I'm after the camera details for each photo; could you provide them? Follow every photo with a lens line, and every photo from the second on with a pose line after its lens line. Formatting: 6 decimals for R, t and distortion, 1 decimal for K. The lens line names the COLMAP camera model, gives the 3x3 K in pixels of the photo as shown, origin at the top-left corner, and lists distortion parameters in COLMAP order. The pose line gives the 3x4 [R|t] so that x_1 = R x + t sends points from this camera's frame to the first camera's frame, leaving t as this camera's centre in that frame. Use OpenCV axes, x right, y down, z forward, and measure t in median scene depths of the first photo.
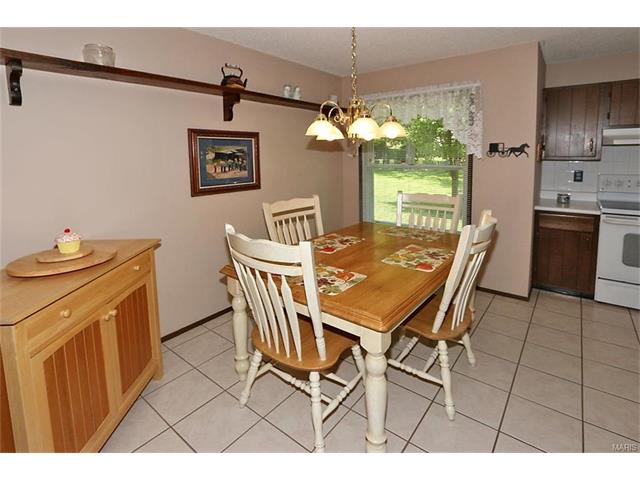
lens RADIAL K [[331.9, 0, 322.1], [0, 331.9, 185.9], [0, 0, 1]] dist [-0.019077, -0.000335]
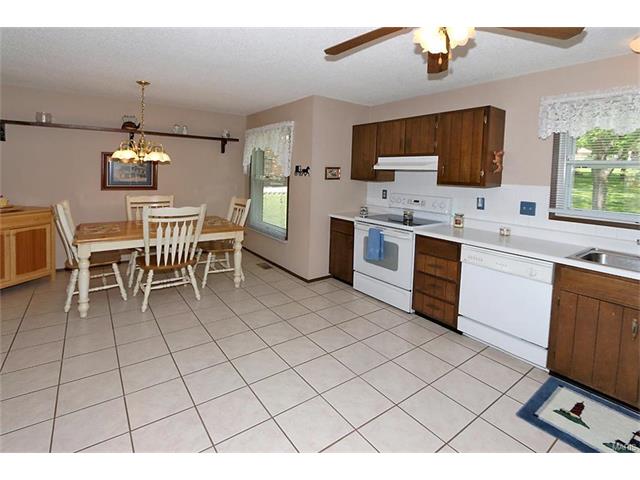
lens RADIAL K [[331.9, 0, 322.1], [0, 331.9, 185.9], [0, 0, 1]] dist [-0.019077, -0.000335]
pose [[0.962423, 0.048202, -0.267244, 1.049628], [-0.062479, 0.997023, -0.045174, 0.012891], [0.264271, 0.060173, 0.962570, -0.331644]]
